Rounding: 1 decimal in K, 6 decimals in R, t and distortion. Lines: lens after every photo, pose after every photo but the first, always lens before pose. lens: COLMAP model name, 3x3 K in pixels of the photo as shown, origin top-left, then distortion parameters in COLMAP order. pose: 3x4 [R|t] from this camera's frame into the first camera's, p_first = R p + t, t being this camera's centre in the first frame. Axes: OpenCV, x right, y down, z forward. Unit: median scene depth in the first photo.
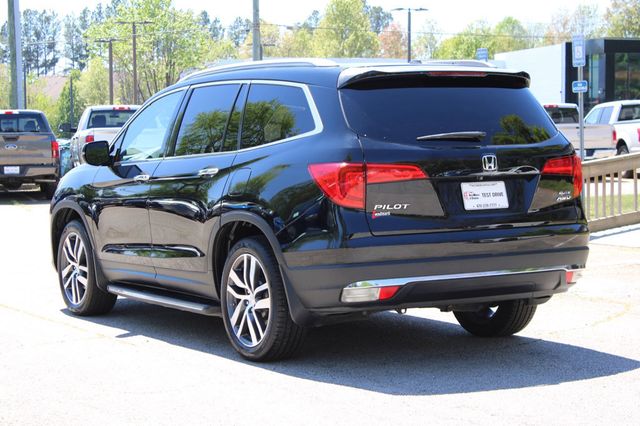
lens RADIAL K [[1408.2, 0, 320.0], [0, 1408.2, 213.0], [0, 0, 1]] dist [0.052131, 0.206878]
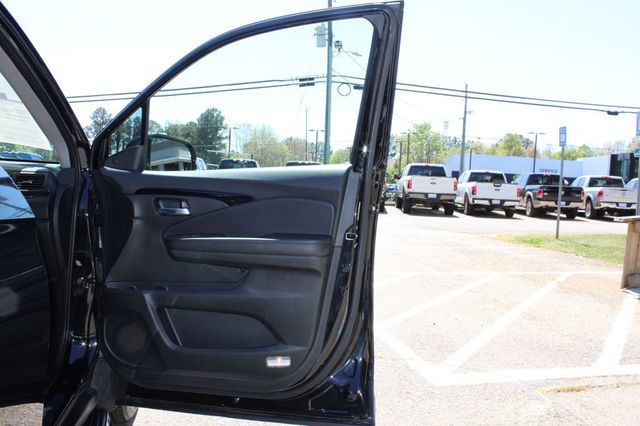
lens RADIAL K [[532.7, 0, 320.0], [0, 532.7, 213.0], [0, 0, 1]] dist [-0.163552, 0.128405]
pose [[0.942159, 0.077115, -0.326173, 0.164353], [-0.077296, 0.996931, 0.012426, -0.047961], [0.326130, 0.013505, 0.945228, 1.173840]]
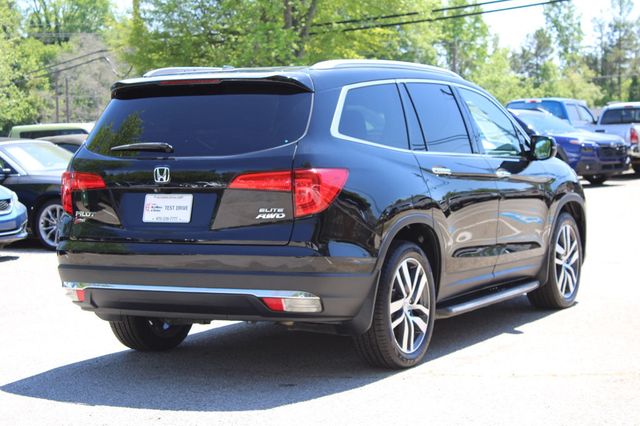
lens RADIAL K [[1408.2, 0, 320.0], [0, 1408.2, 213.0], [0, 0, 1]] dist [0.052131, 0.206878]
pose [[0.508280, 0.060103, -0.859092, 0.961807], [-0.037622, 0.998159, 0.047574, -0.056868], [0.860369, 0.008140, 0.509606, 0.569959]]
